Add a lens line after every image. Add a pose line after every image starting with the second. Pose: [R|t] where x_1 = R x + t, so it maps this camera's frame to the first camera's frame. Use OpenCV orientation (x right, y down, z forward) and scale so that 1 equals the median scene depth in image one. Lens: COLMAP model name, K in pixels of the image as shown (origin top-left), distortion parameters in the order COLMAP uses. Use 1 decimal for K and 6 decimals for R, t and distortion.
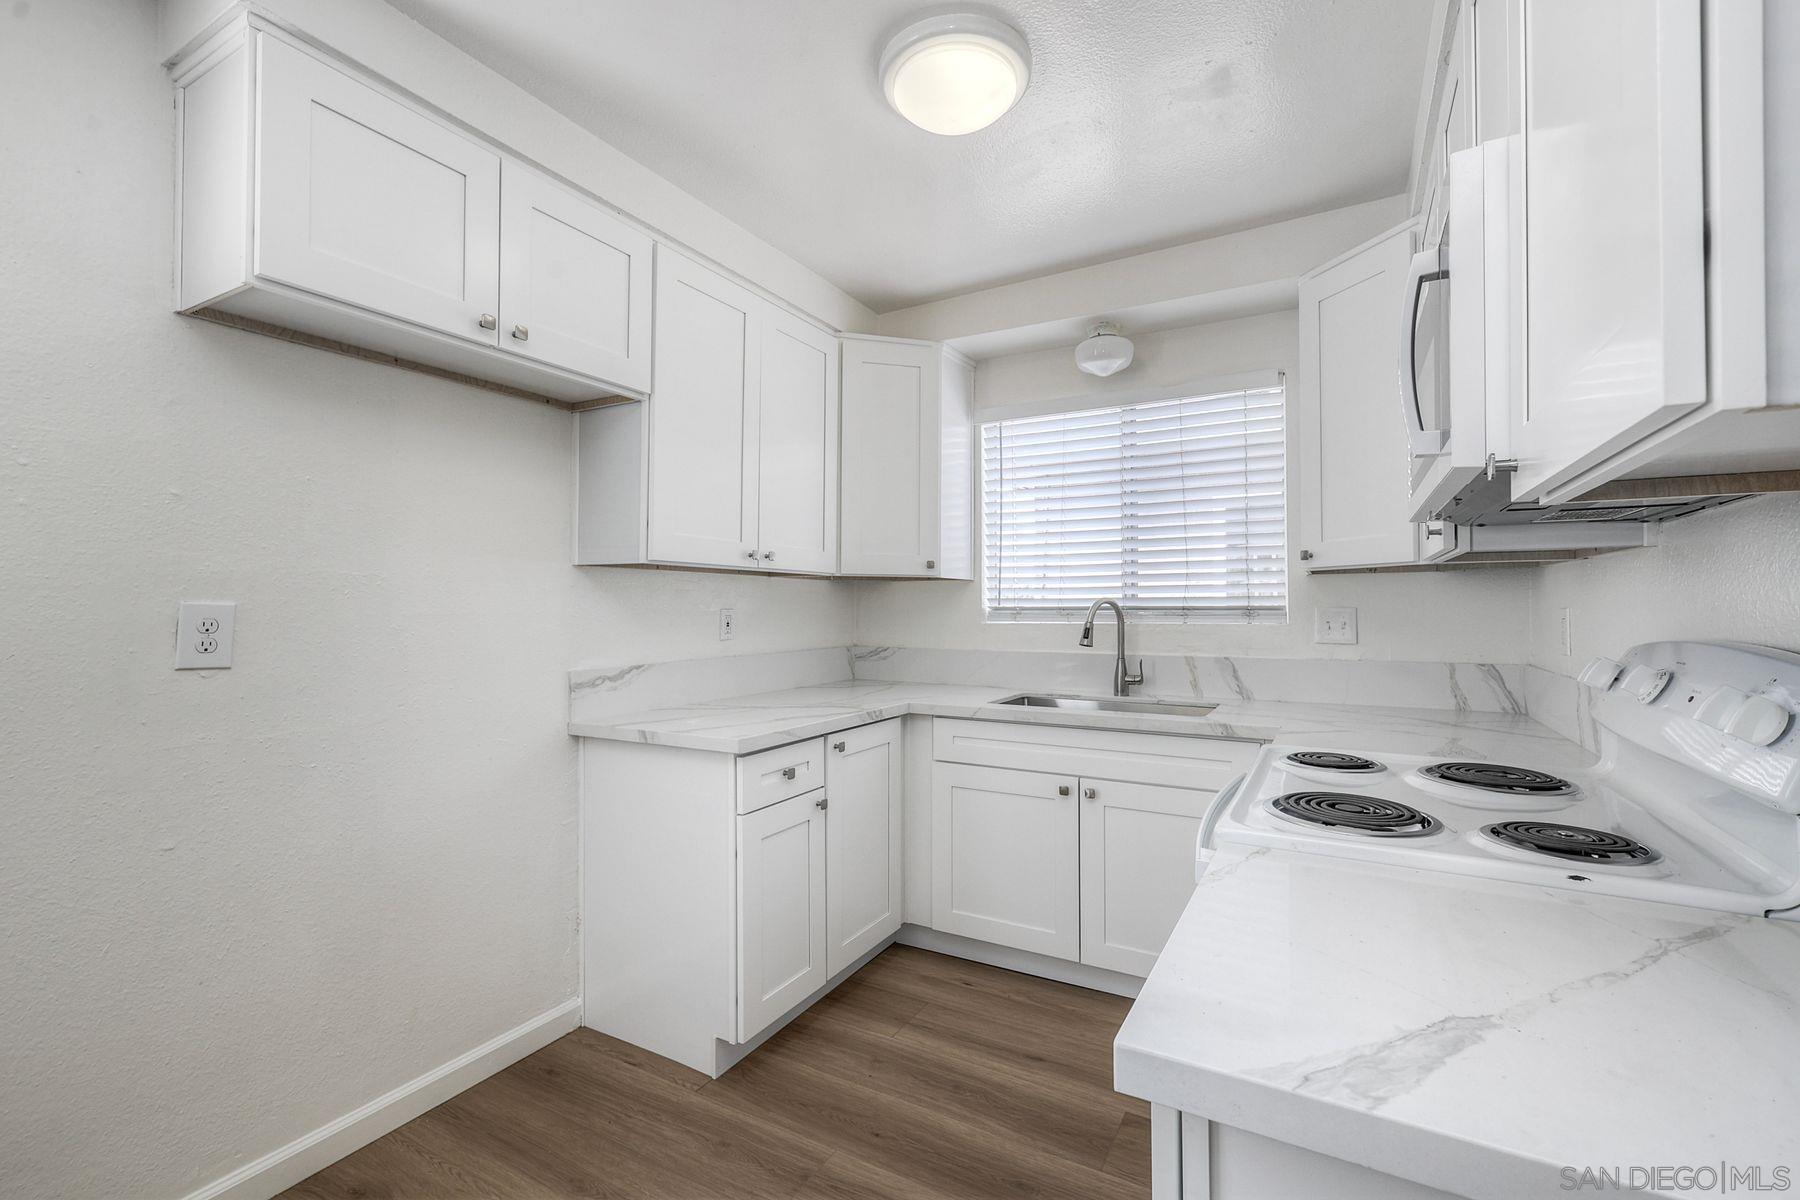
lens RADIAL K [[790.4, 0, 908.0], [0, 790.4, 595.1], [0, 0, 1]] dist [0.004650, 0.000465]
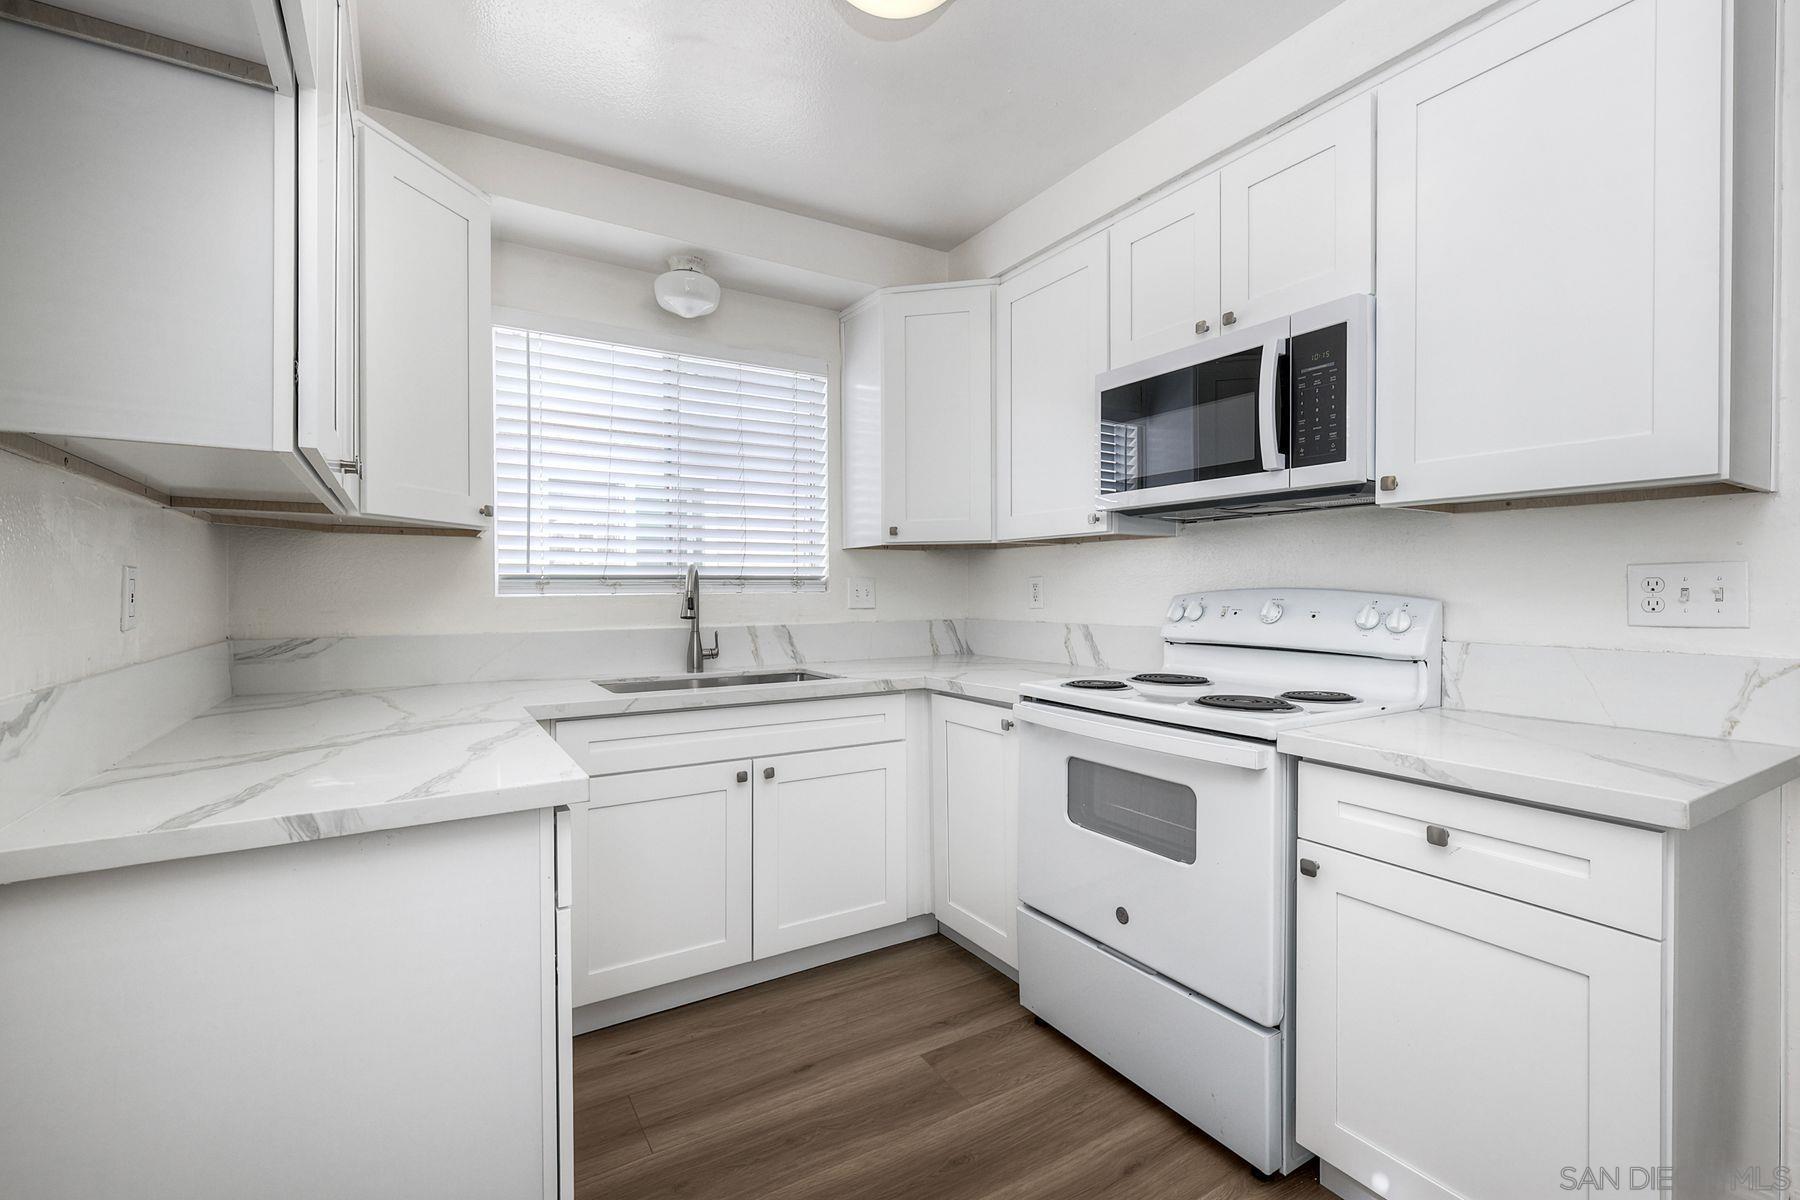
lens RADIAL K [[790.4, 0, 906.9], [0, 790.4, 597.8], [0, 0, 1]] dist [0.004650, 0.000465]
pose [[0.479598, -0.008692, 0.877445, -0.494038], [-0.008138, 0.999864, 0.014352, 0.030359], [-0.877451, -0.014024, 0.479462, 0.408672]]
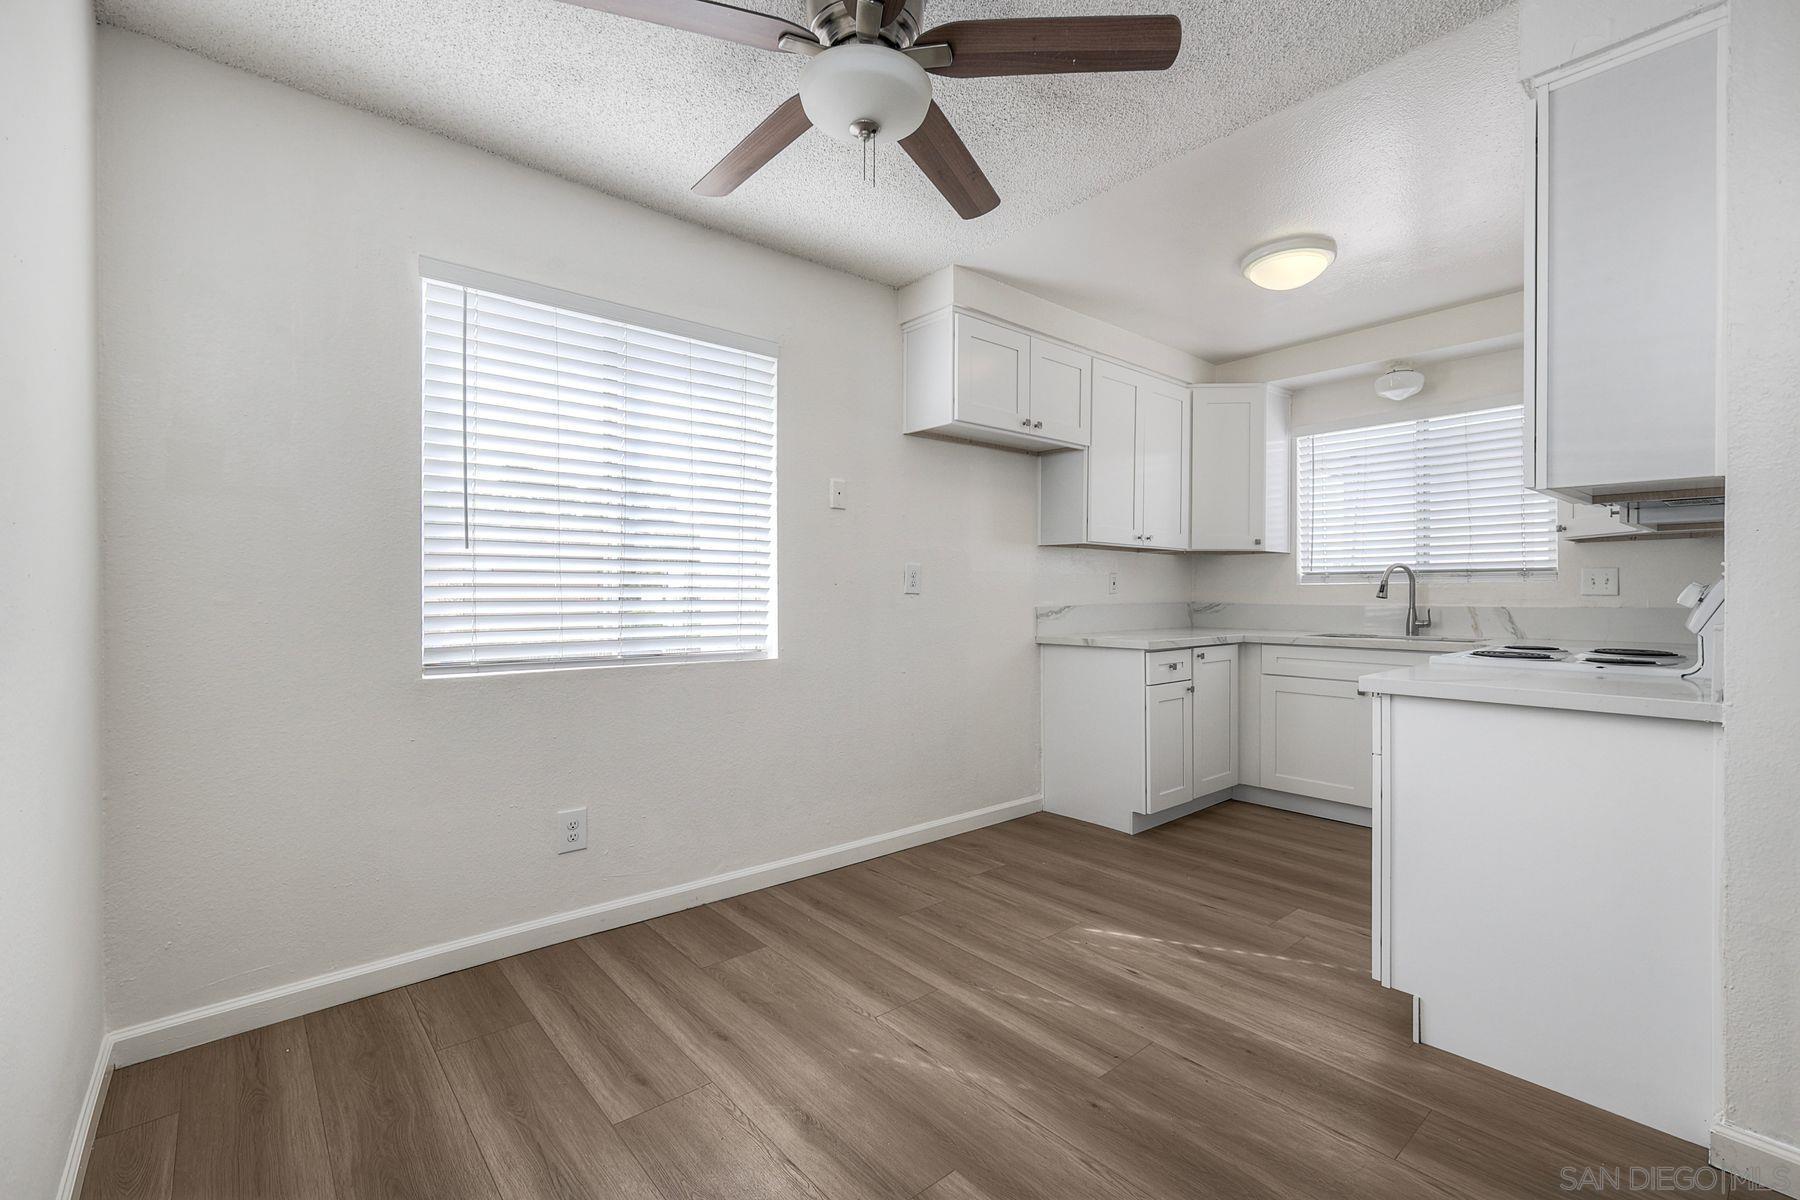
lens RADIAL K [[790.4, 0, 902.6], [0, 790.4, 595.4], [0, 0, 1]] dist [0.004650, 0.000465]
pose [[0.938385, 0.002655, -0.345581, -0.096290], [0.003220, 0.999860, 0.016427, 0.039037], [0.345576, -0.016528, 0.938245, -0.682491]]
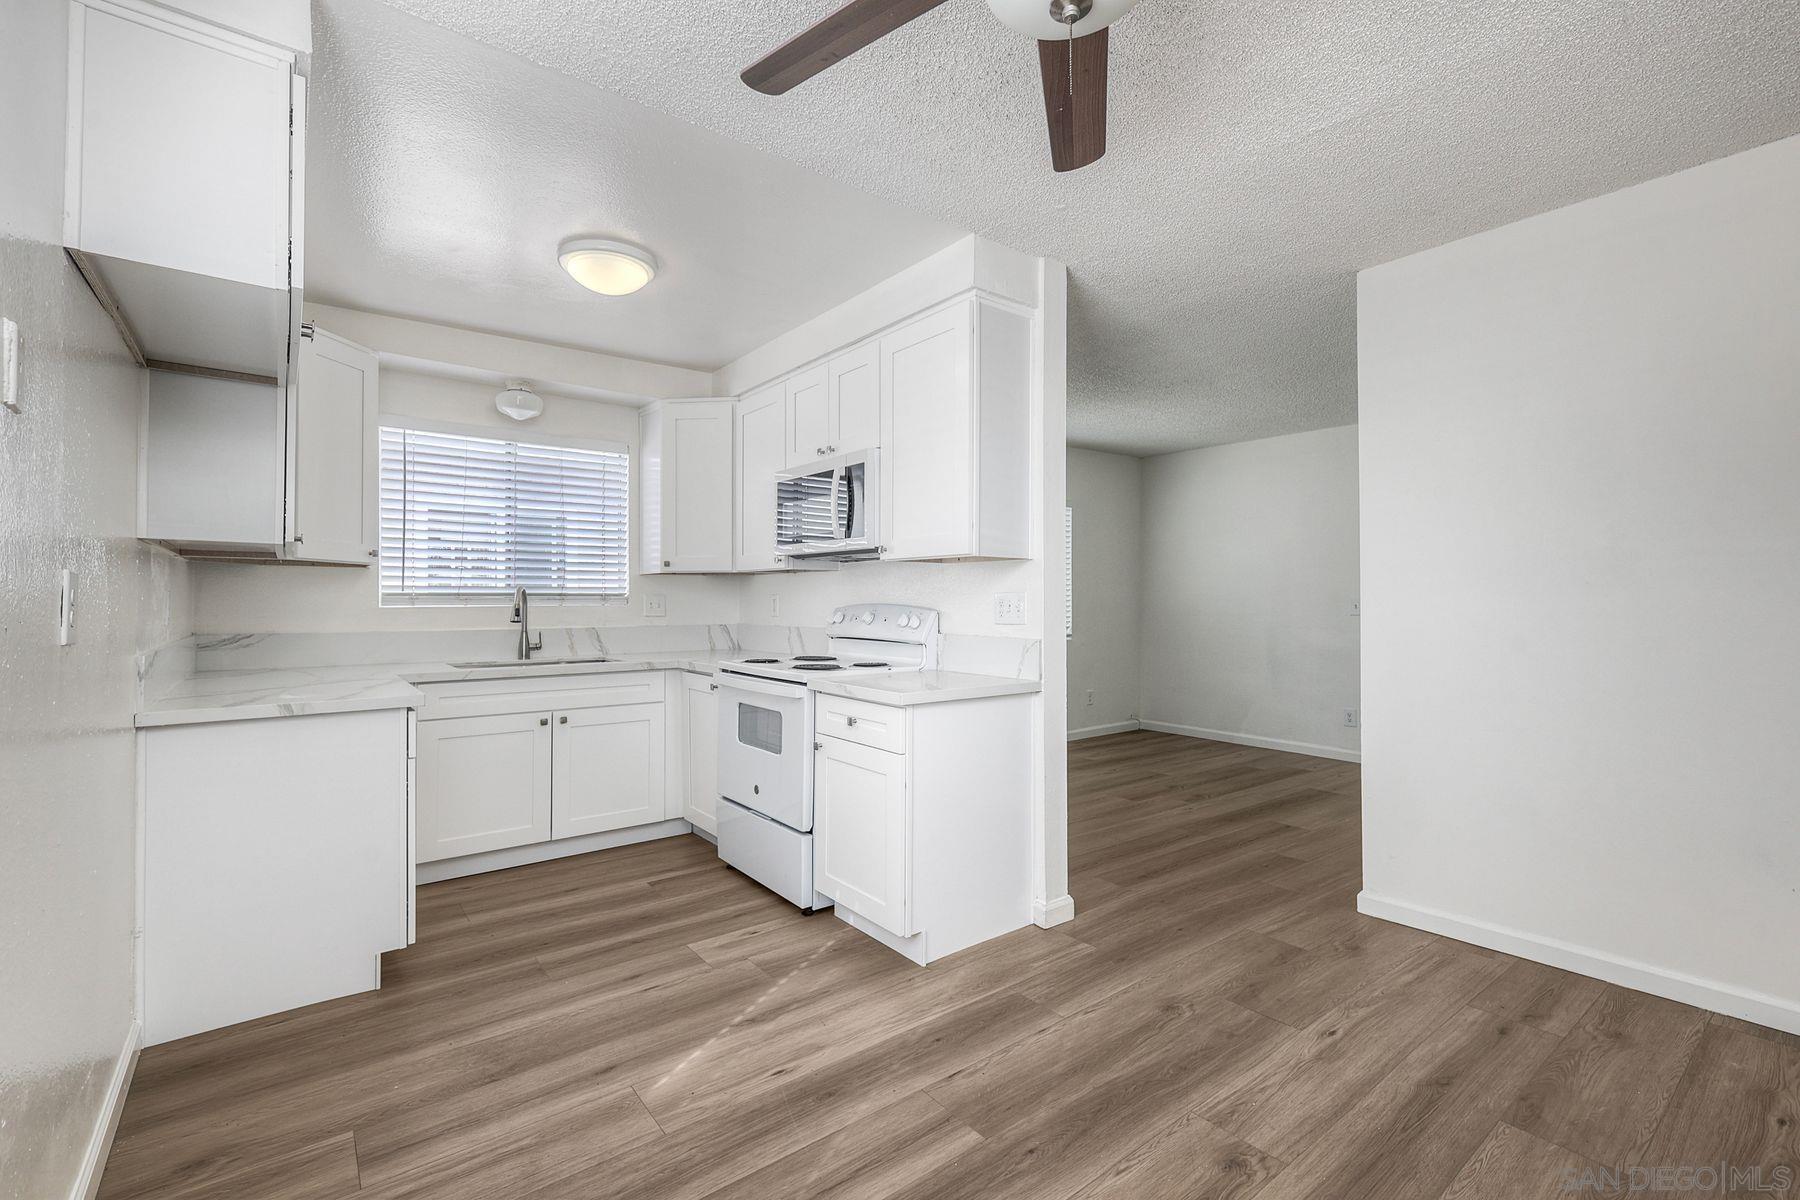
lens RADIAL K [[790.4, 0, 906.6], [0, 790.4, 597.8], [0, 0, 1]] dist [0.004650, 0.000465]
pose [[0.383197, 0.005669, 0.923649, -0.858496], [-0.011955, 0.999928, -0.001178, 0.019289], [-0.923589, -0.010591, 0.383237, -0.138109]]
